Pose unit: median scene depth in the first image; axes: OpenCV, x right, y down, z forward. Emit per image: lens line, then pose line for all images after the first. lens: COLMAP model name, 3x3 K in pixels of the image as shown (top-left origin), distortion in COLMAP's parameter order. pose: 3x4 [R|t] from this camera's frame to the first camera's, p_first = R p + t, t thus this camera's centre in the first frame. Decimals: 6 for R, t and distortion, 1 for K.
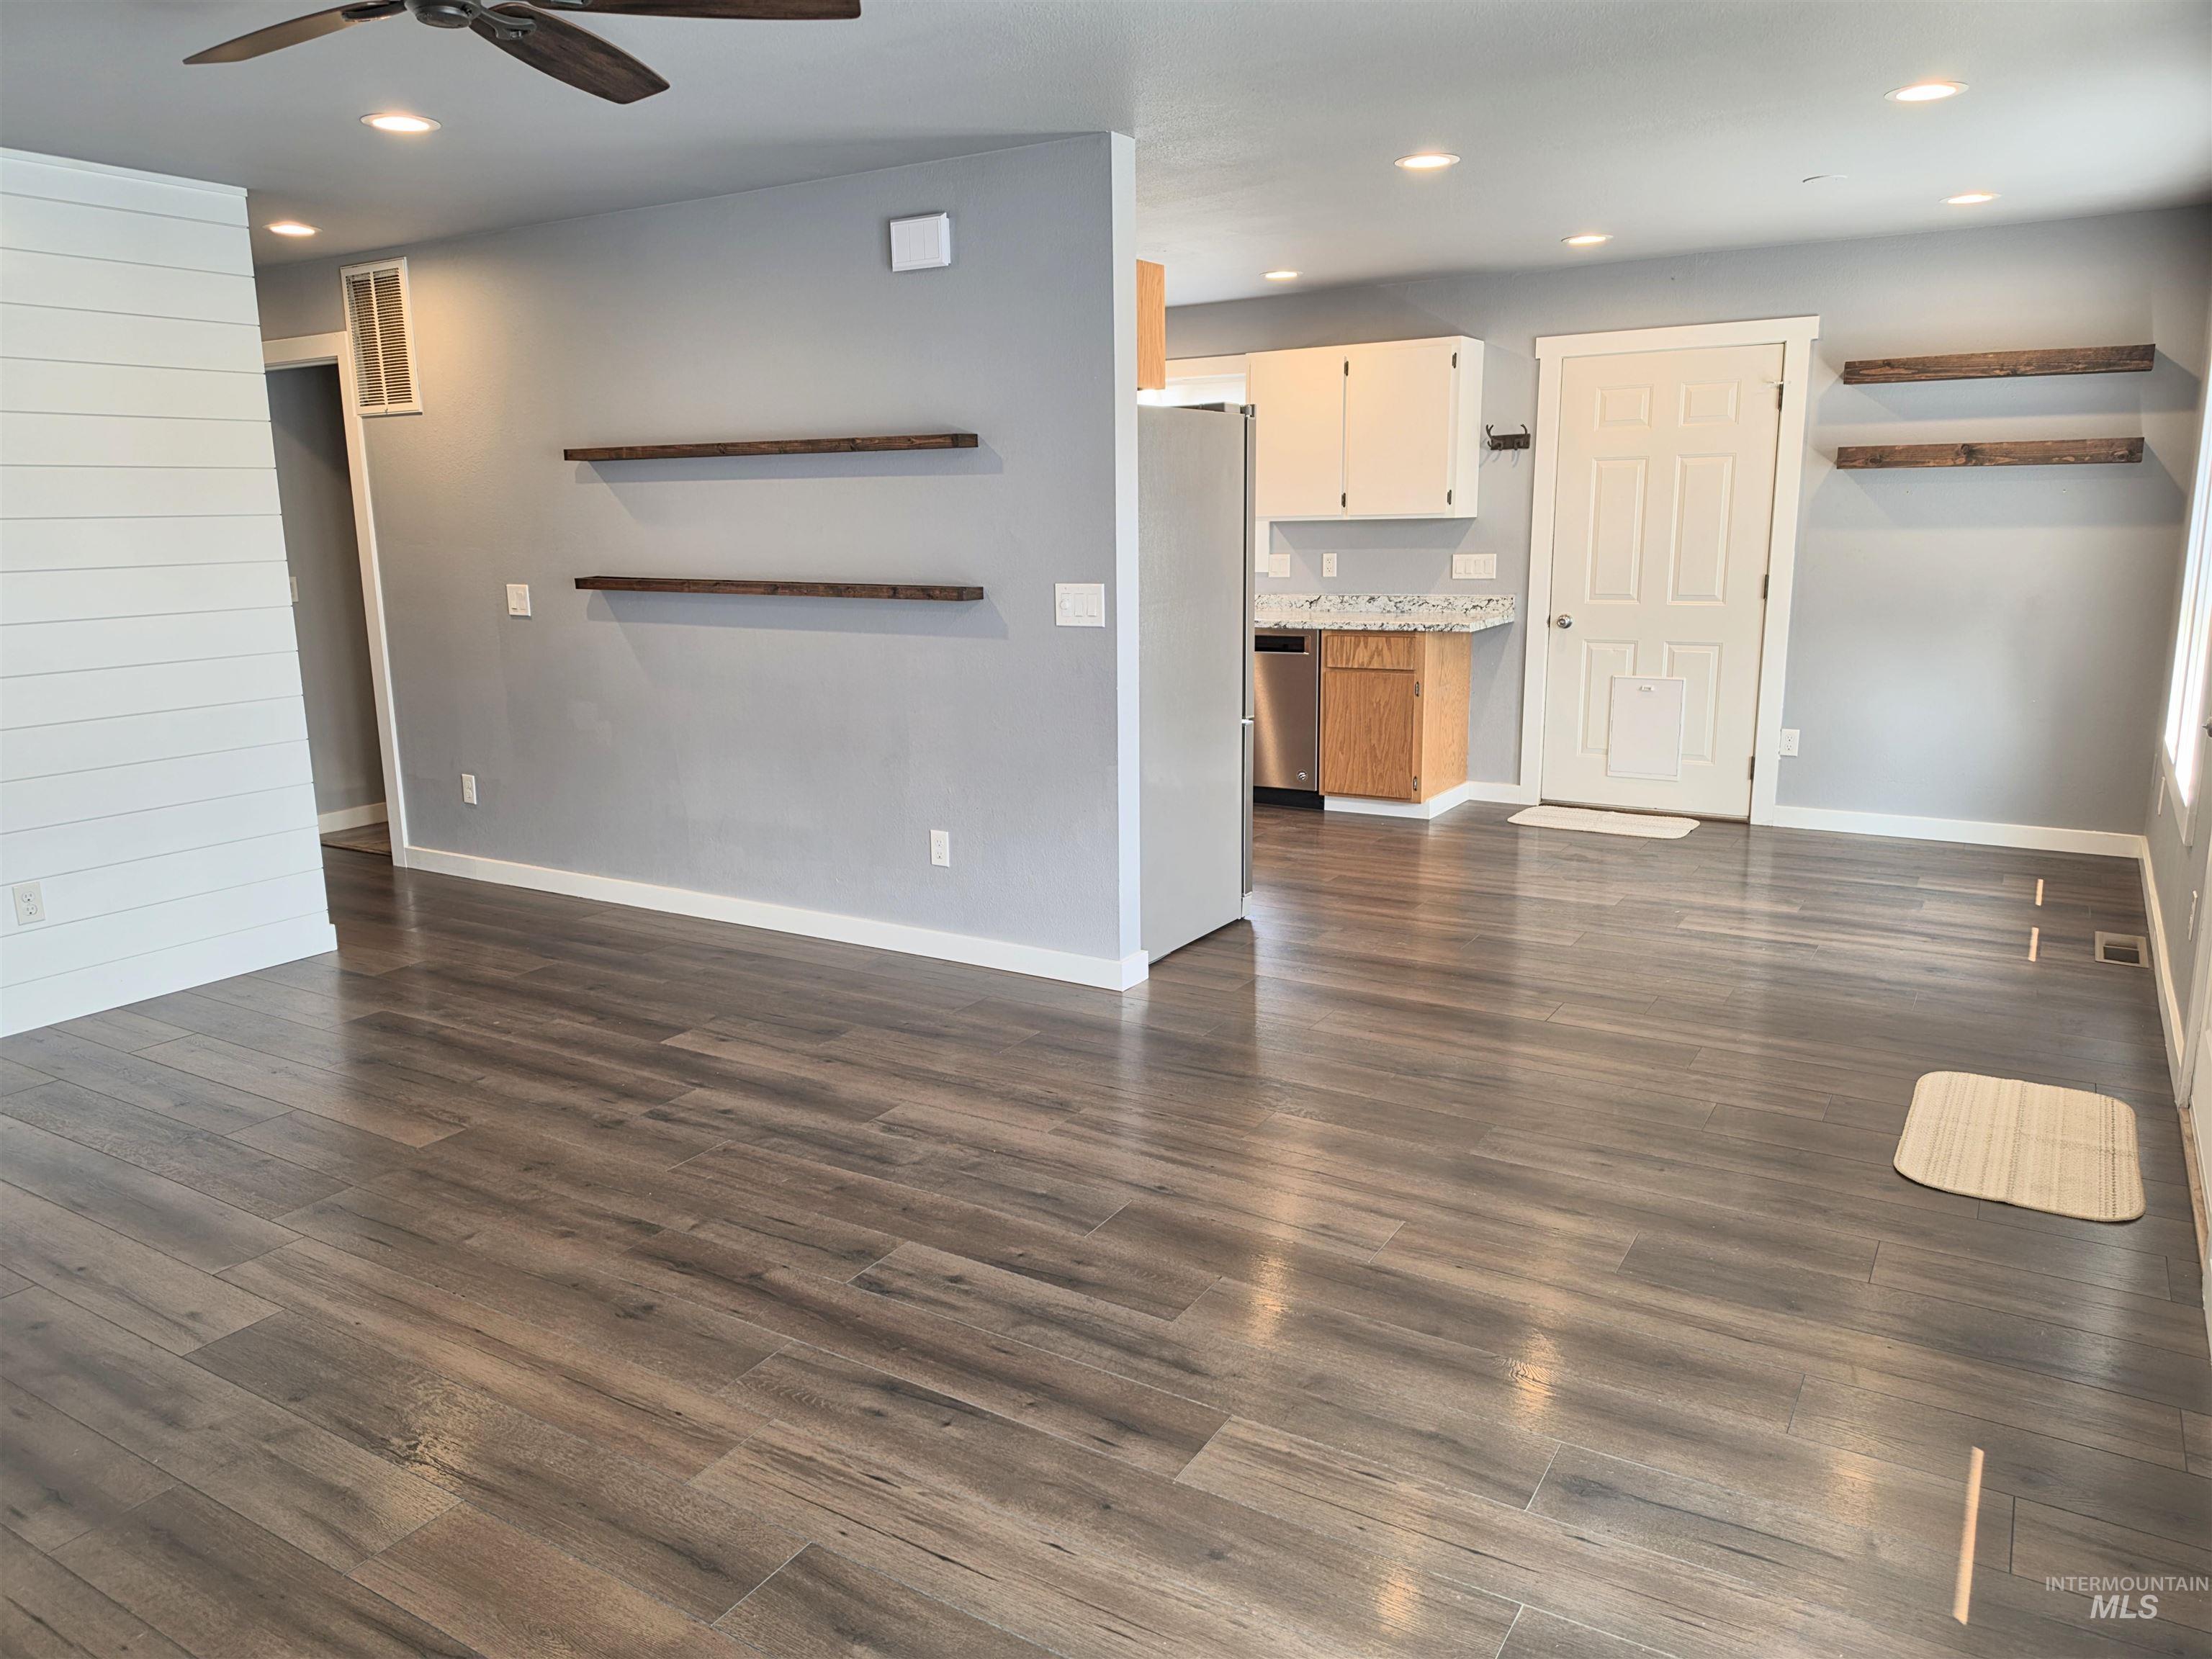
lens RADIAL K [[1522.0, 0, 1087.0], [0, 1522.0, 819.3], [0, 0, 1]] dist [0.097560, -0.136935]
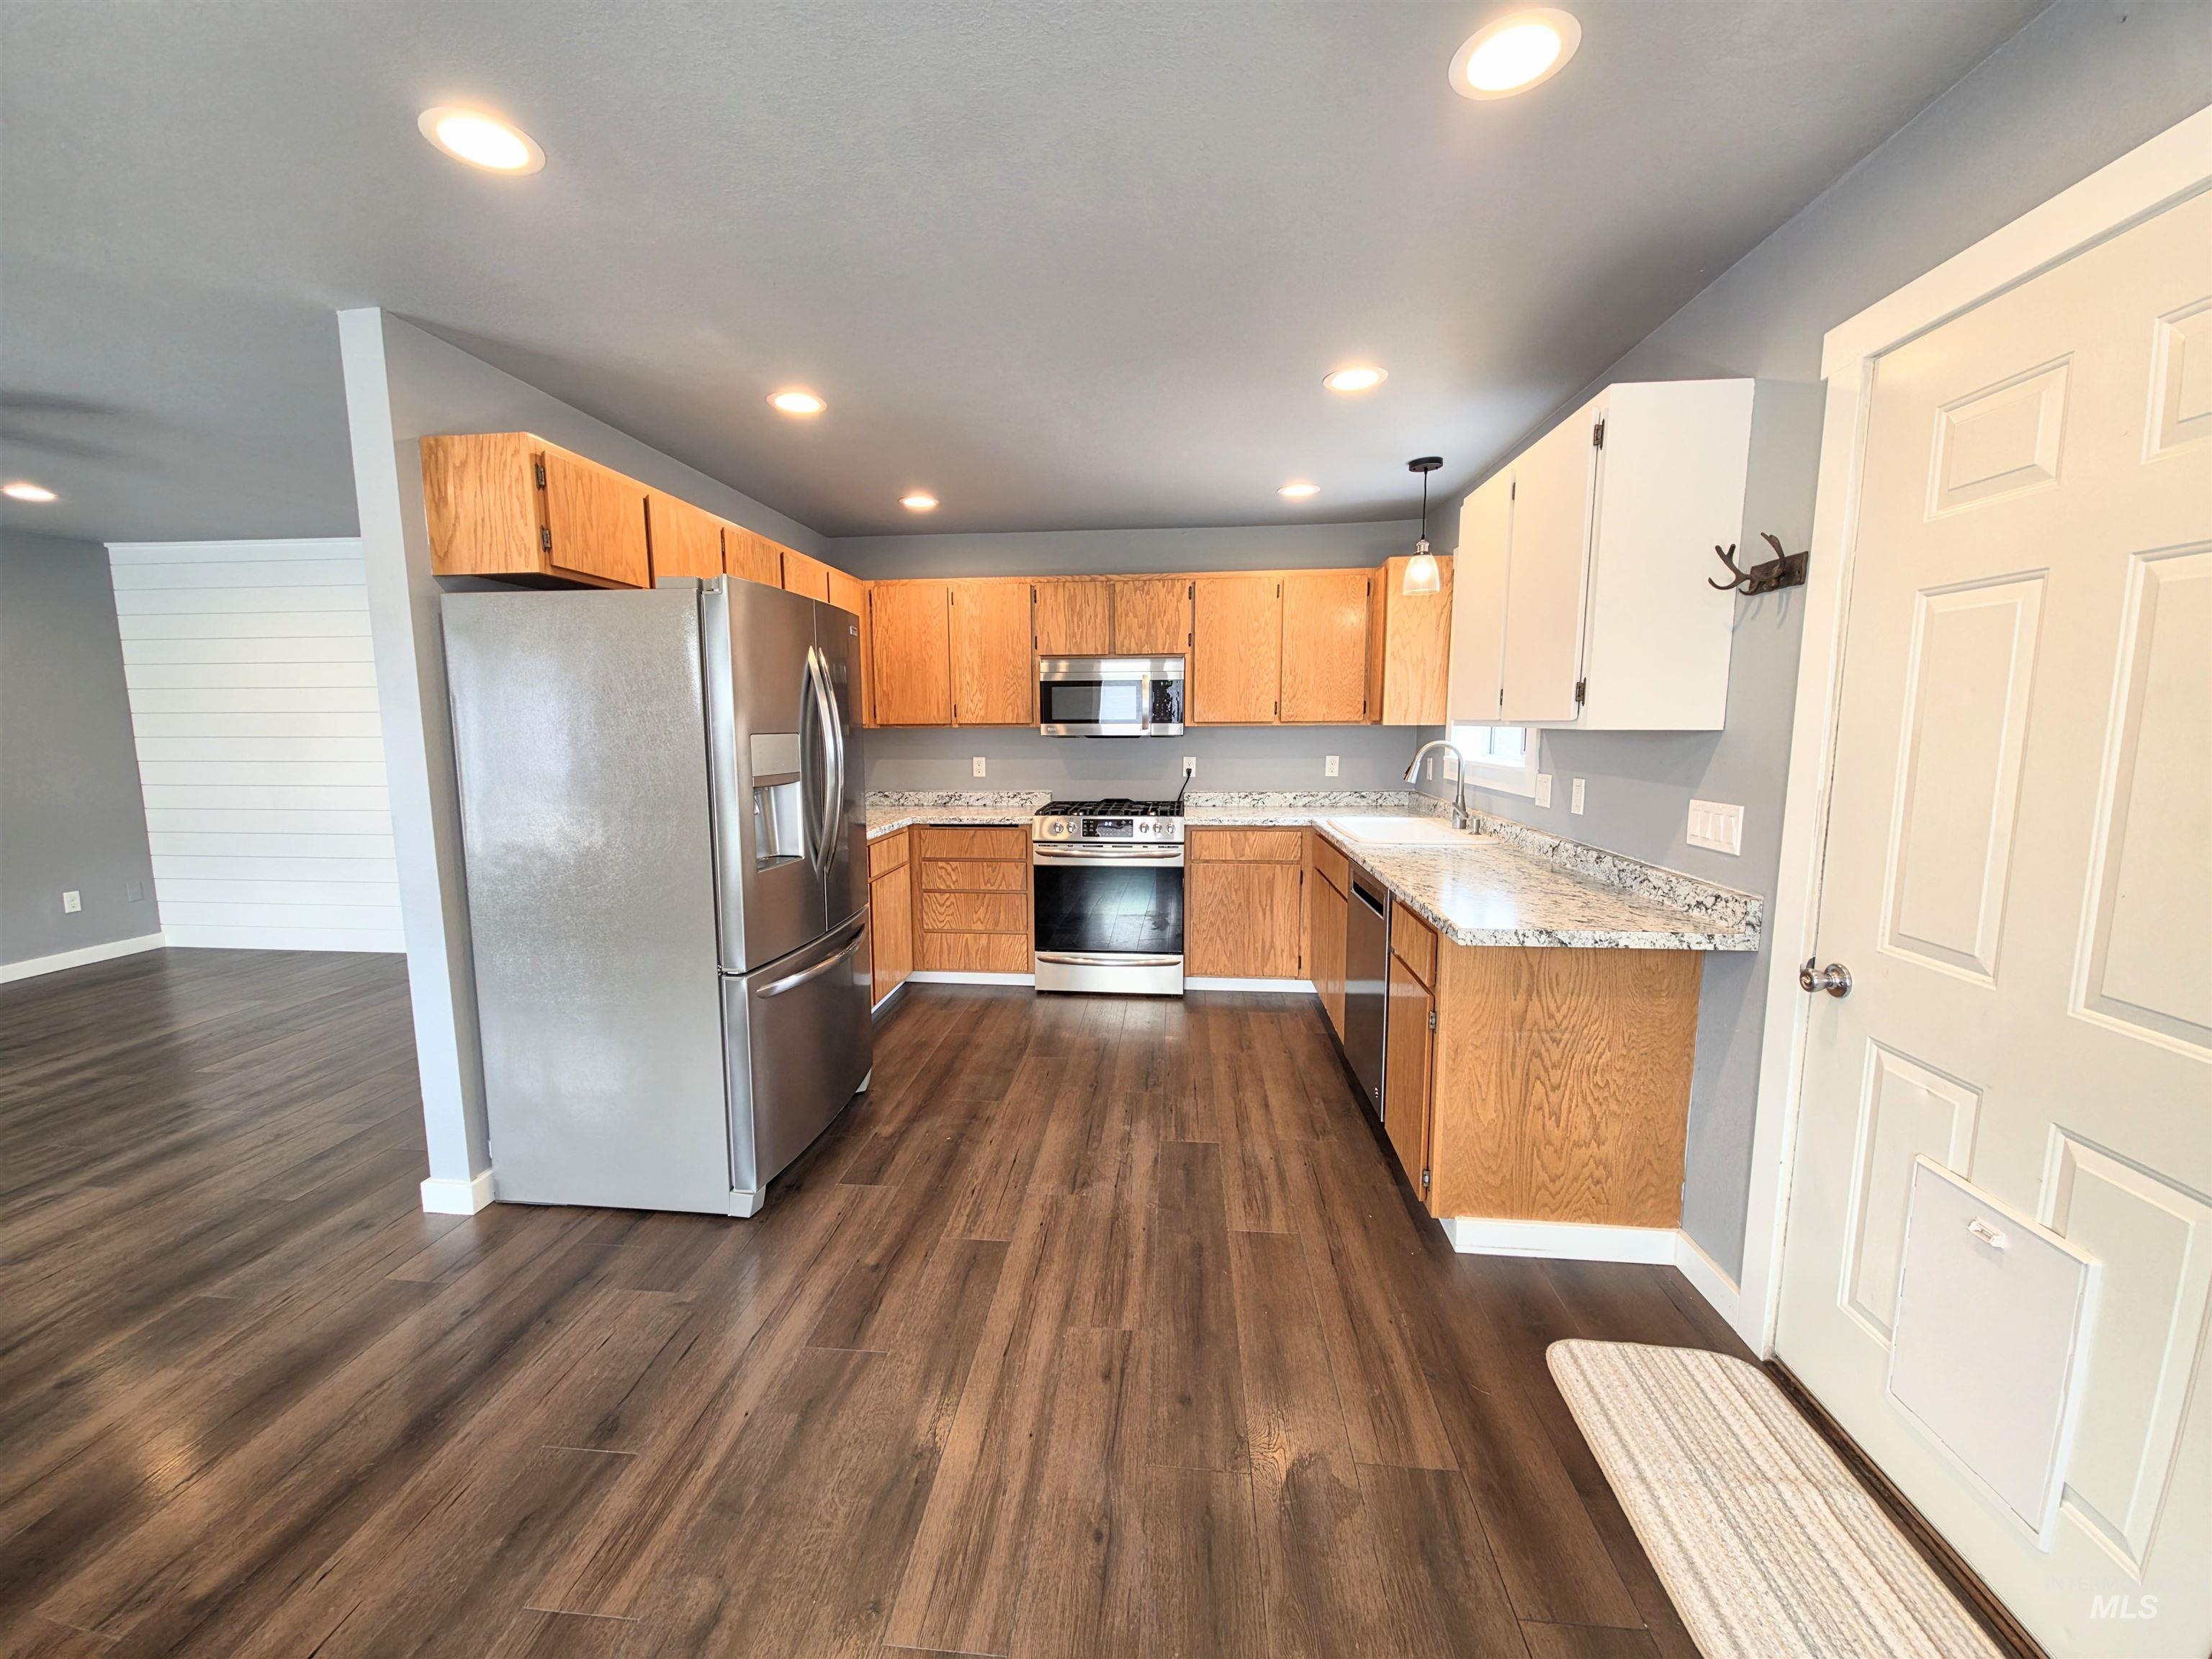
lens RADIAL K [[874.8, 0, 1089.0], [0, 874.8, 833.2], [0, 0, 1]] dist [0.014700, -0.008088]
pose [[0.440613, 0.130473, -0.888165, 0.781101], [-0.181422, 0.981908, 0.054242, -0.262601], [0.879174, 0.137233, 0.456312, 1.280166]]
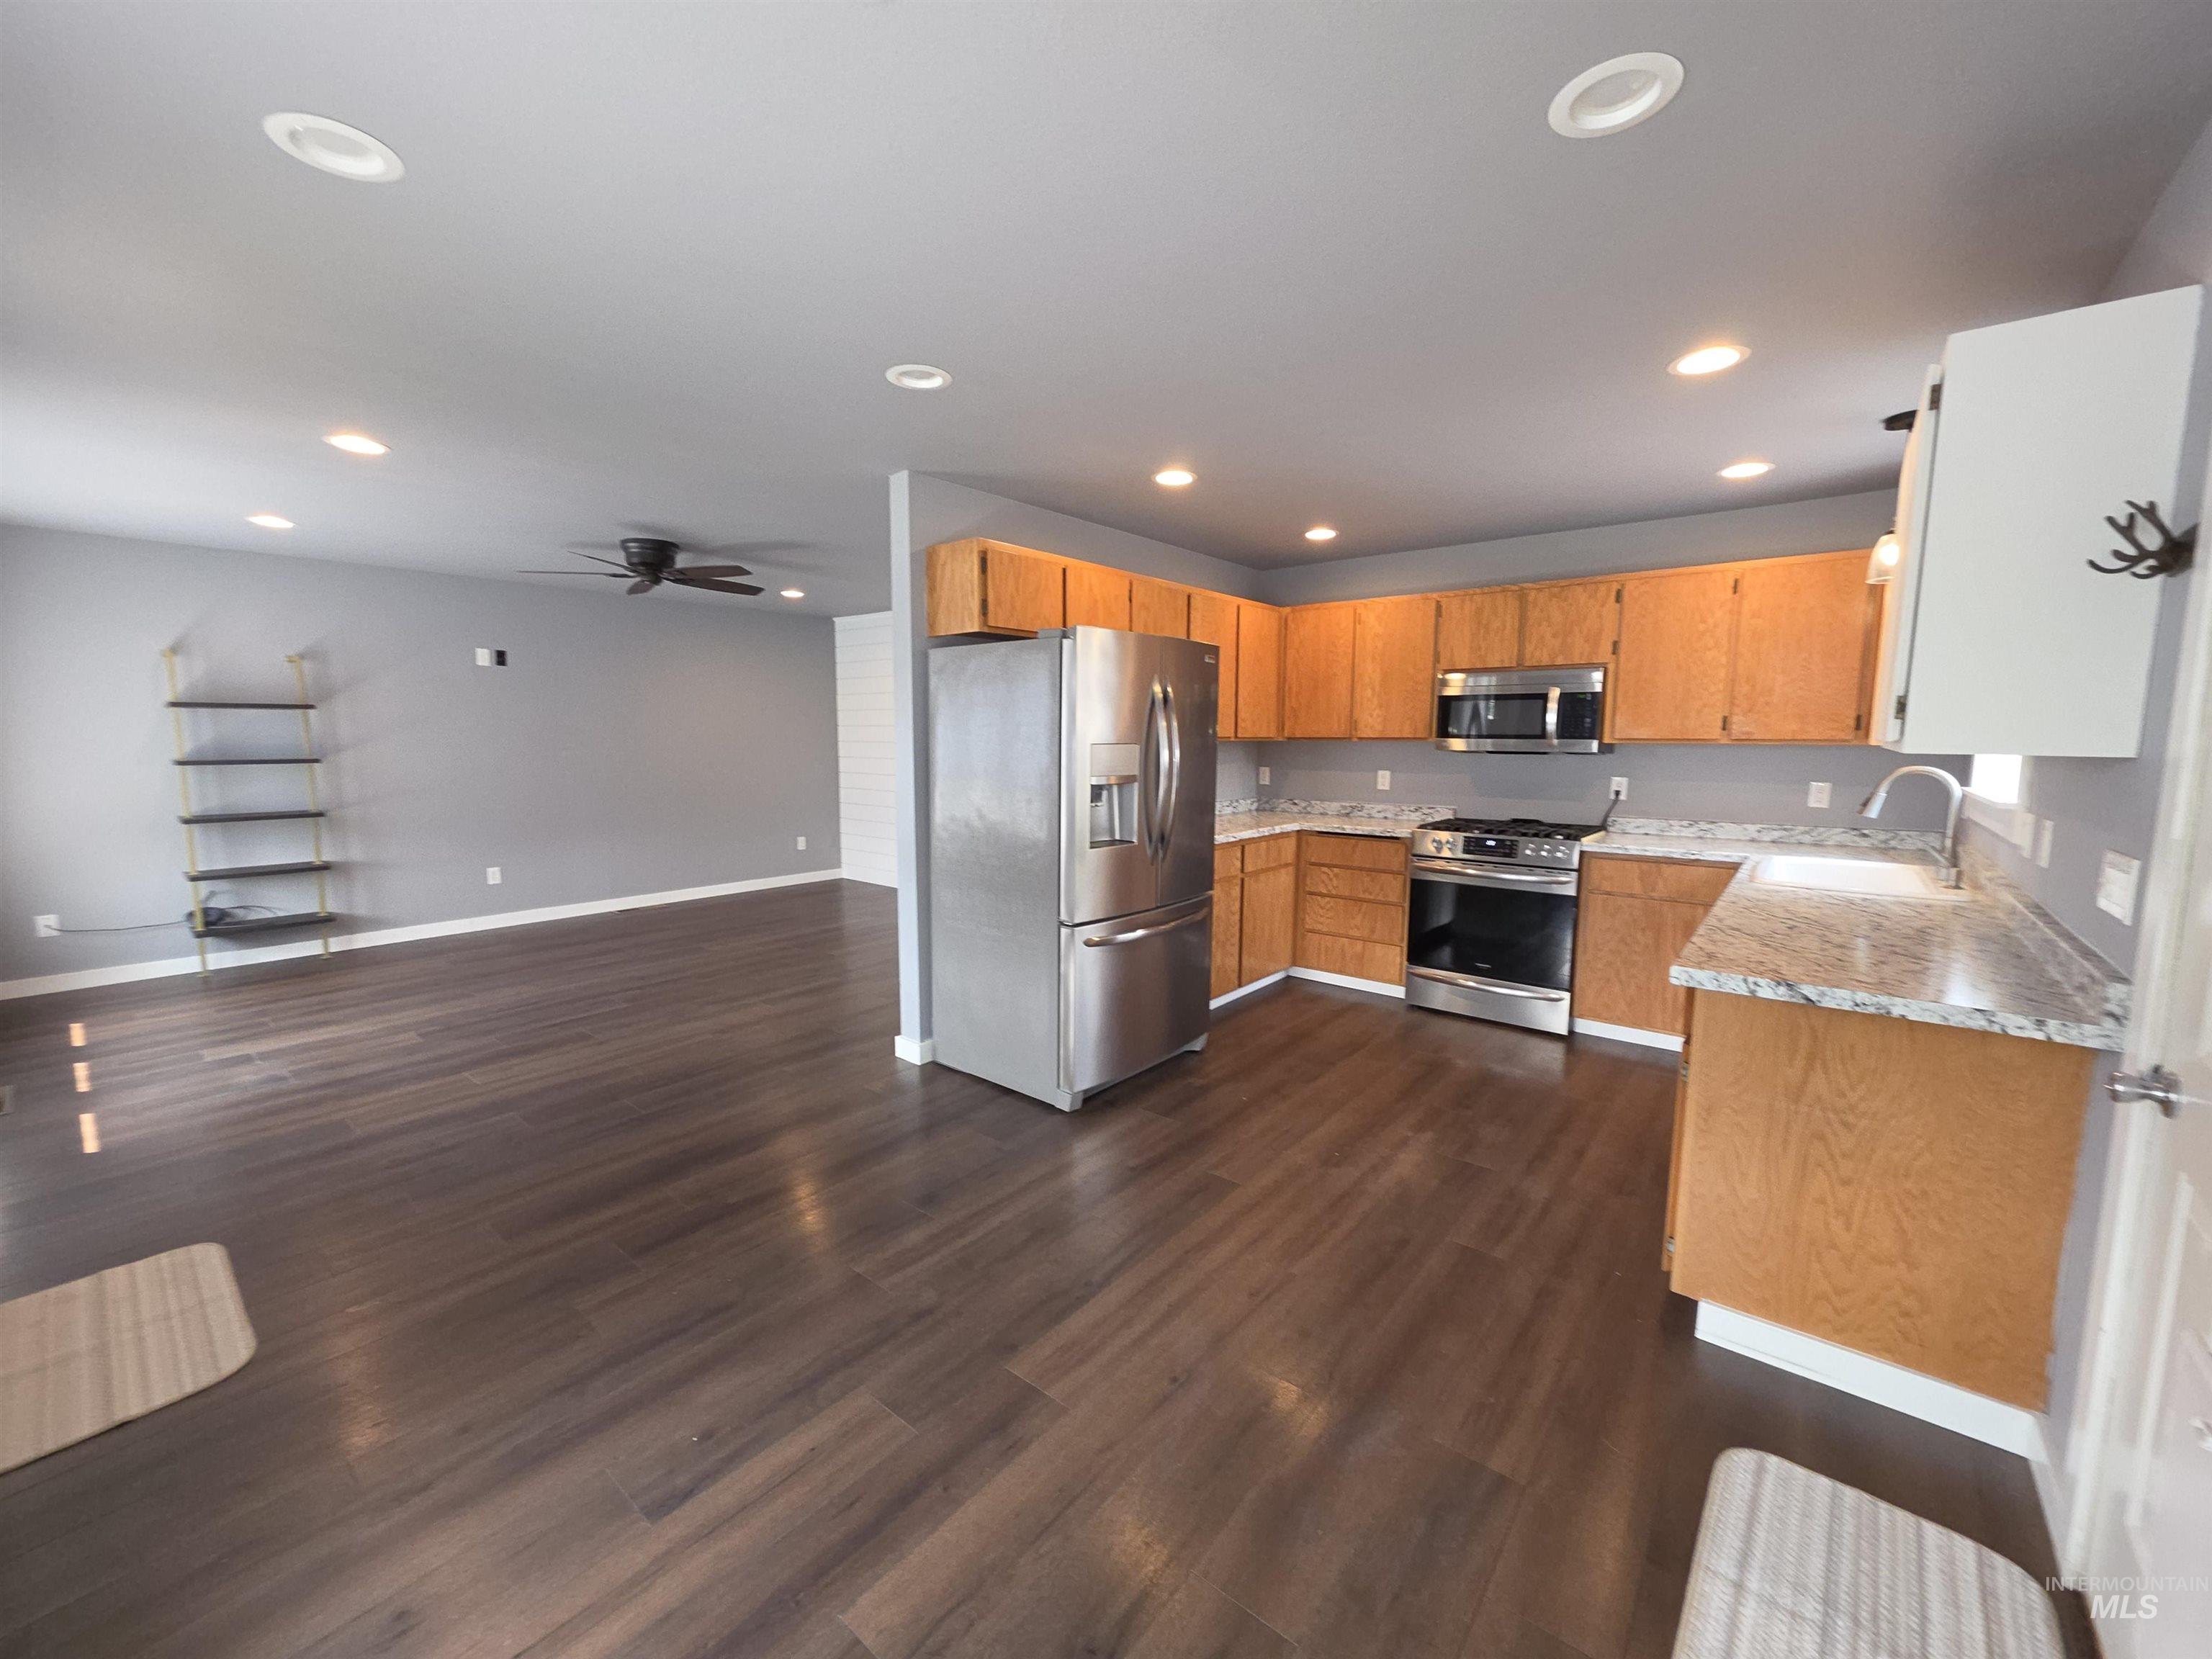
lens RADIAL K [[881.9, 0, 1087.9], [0, 881.9, 834.2], [0, 0, 1]] dist [-0.000852, -0.000286]
pose [[-0.137601, 0.130241, -0.981887, 0.928341], [-0.197648, 0.967770, 0.156067, -0.299648], [0.970567, 0.215543, -0.107425, 1.442278]]
